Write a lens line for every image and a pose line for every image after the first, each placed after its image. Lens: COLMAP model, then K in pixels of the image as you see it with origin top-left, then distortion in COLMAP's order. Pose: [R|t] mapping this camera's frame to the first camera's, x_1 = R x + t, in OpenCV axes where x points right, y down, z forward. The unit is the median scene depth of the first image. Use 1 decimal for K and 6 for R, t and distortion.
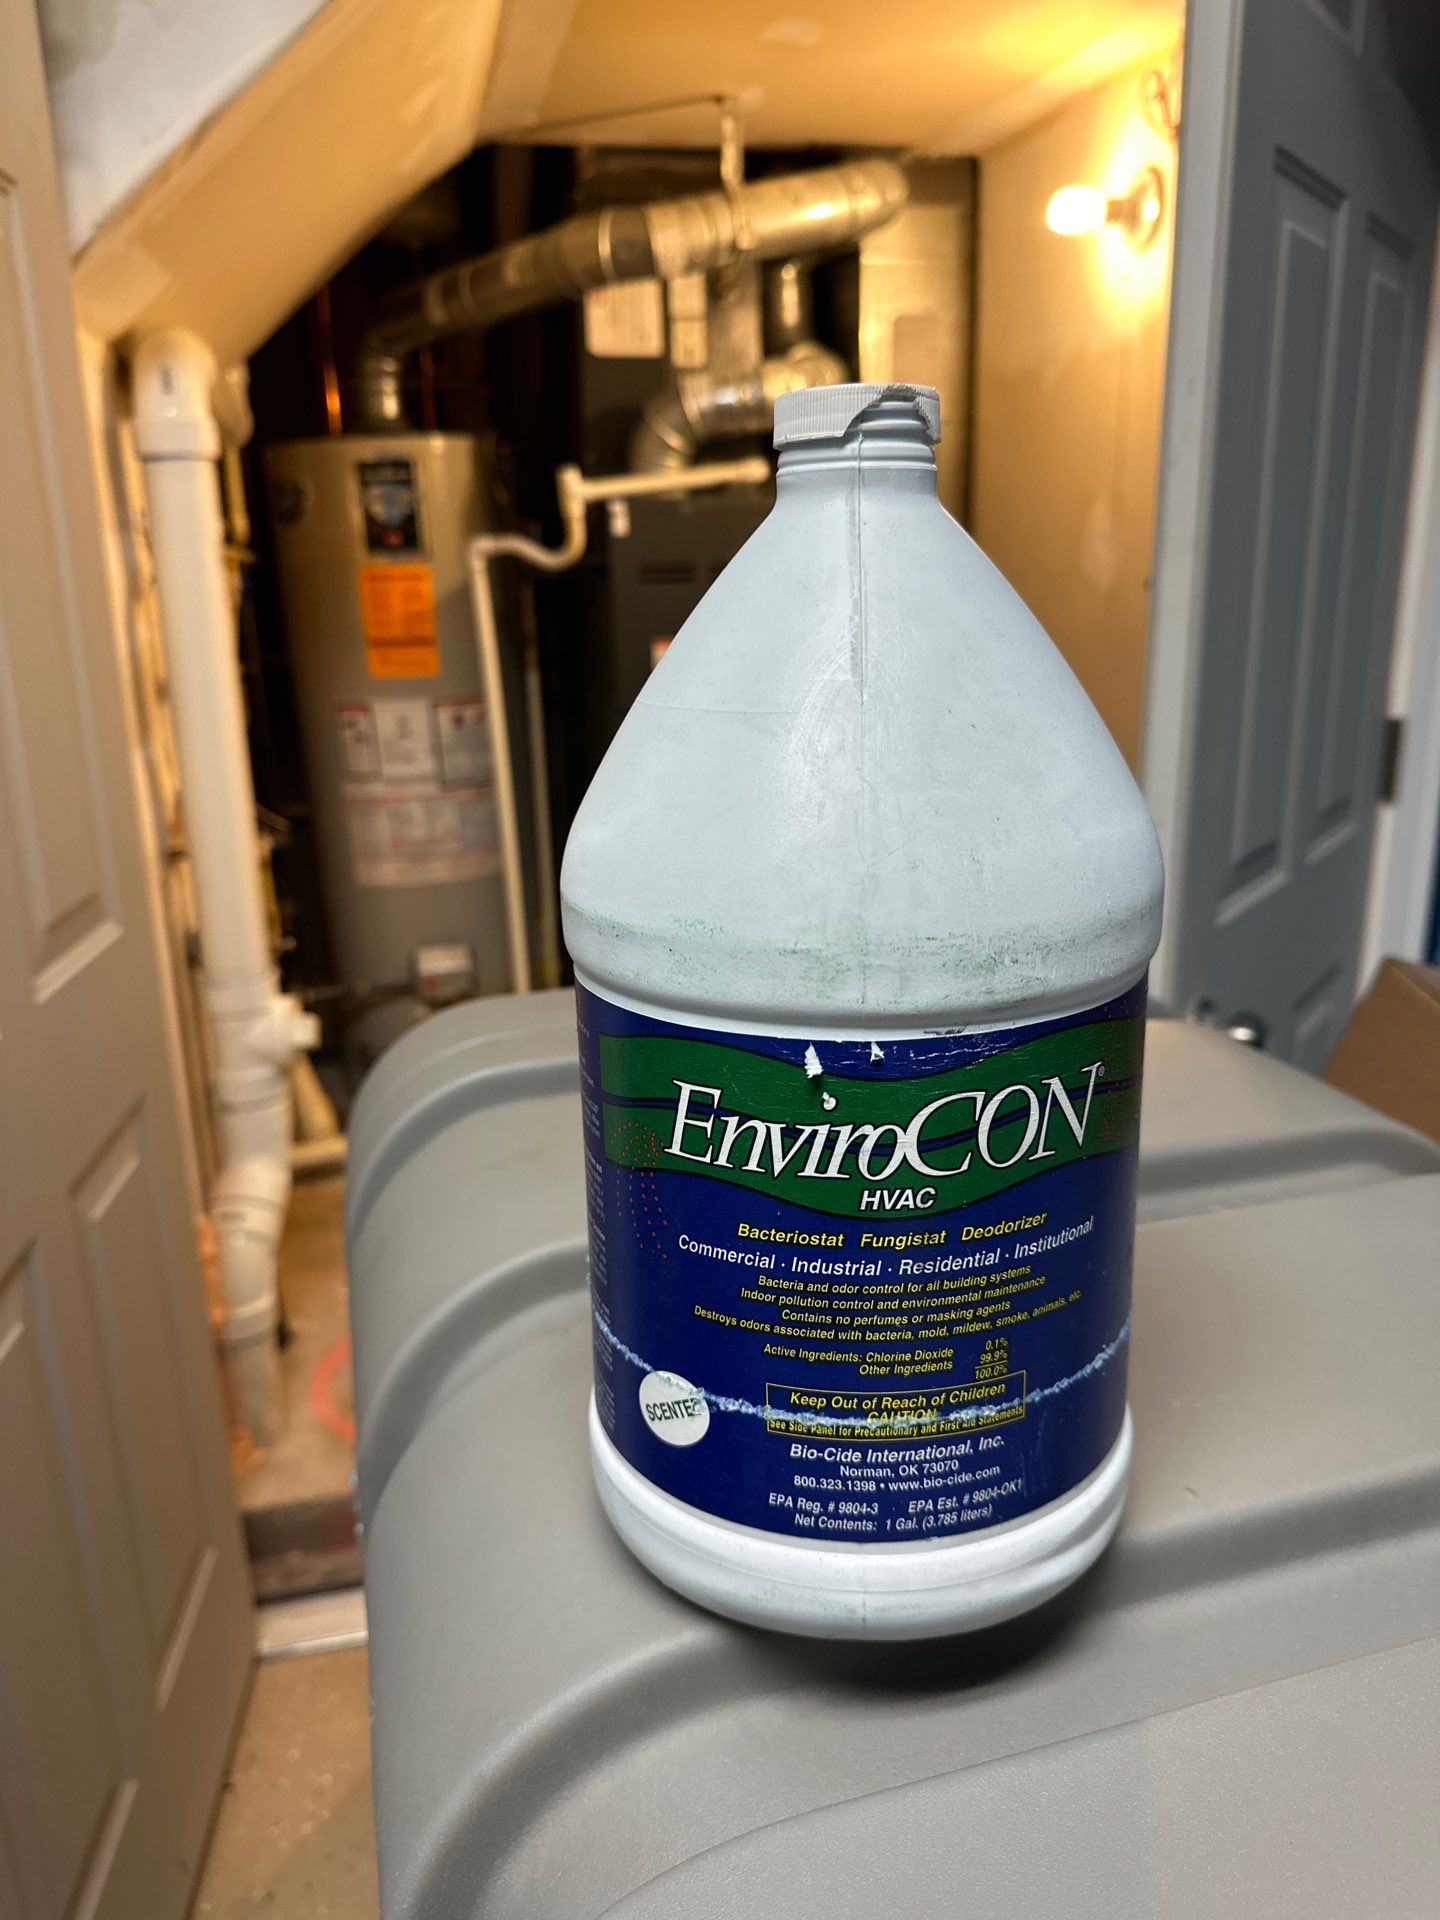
lens RADIAL K [[1450.1, 0, 730.4], [0, 1450.1, 983.2], [0, 0, 1]] dist [0.002004, -0.002561]
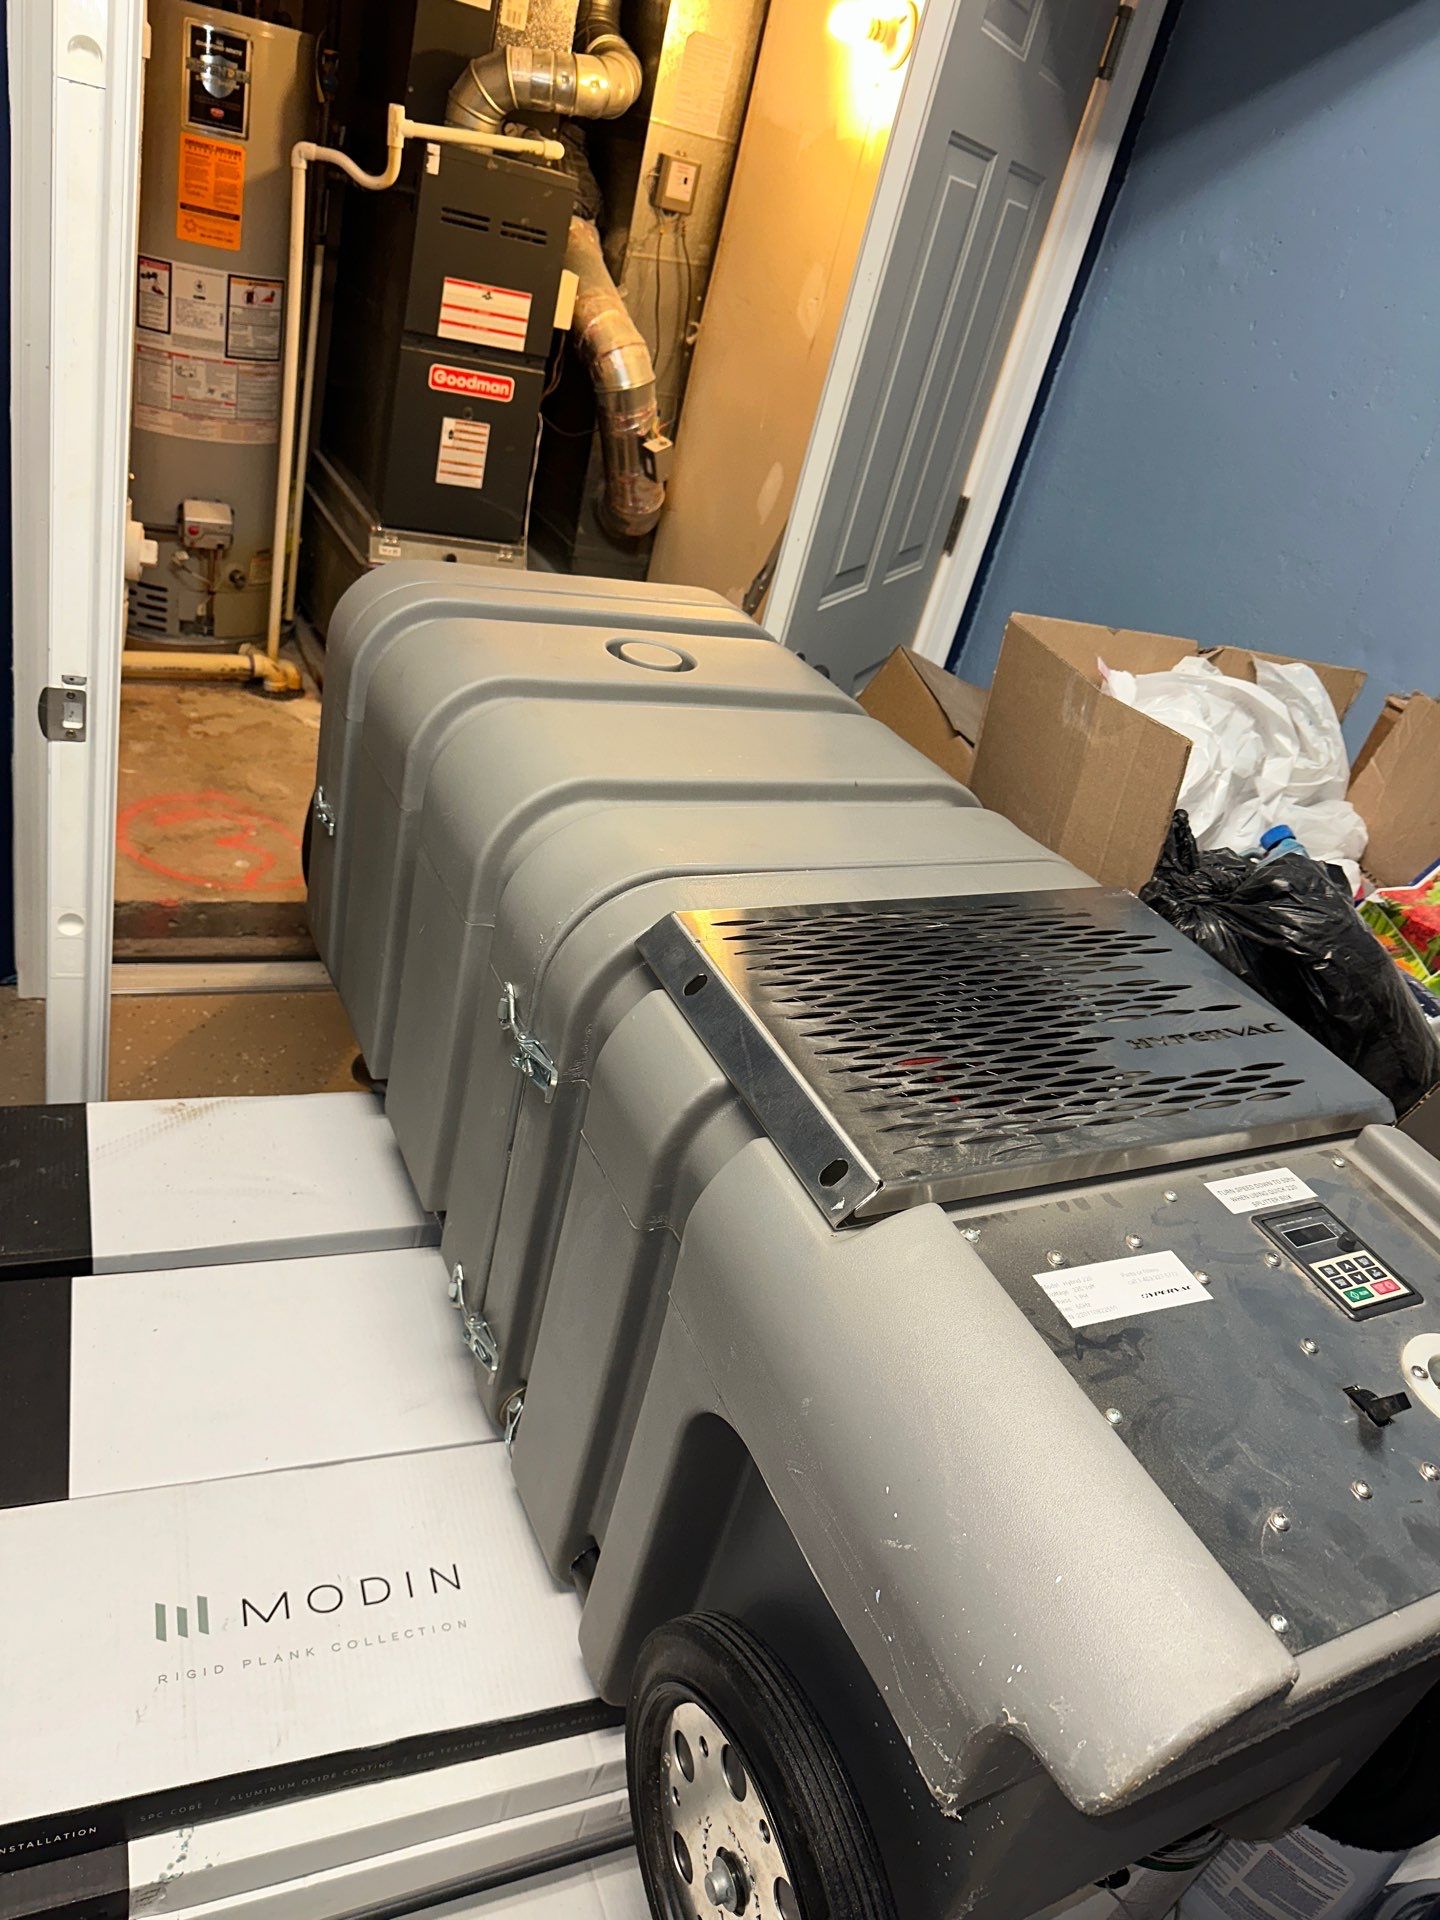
lens RADIAL K [[1450.1, 0, 730.4], [0, 1450.1, 983.2], [0, 0, 1]] dist [0.002004, -0.002561]
pose [[0.952929, 0.131225, 0.273324, -0.080700], [-0.193619, 0.957110, 0.215526, 0.015739], [-0.233319, -0.258302, 0.937466, -0.321575]]
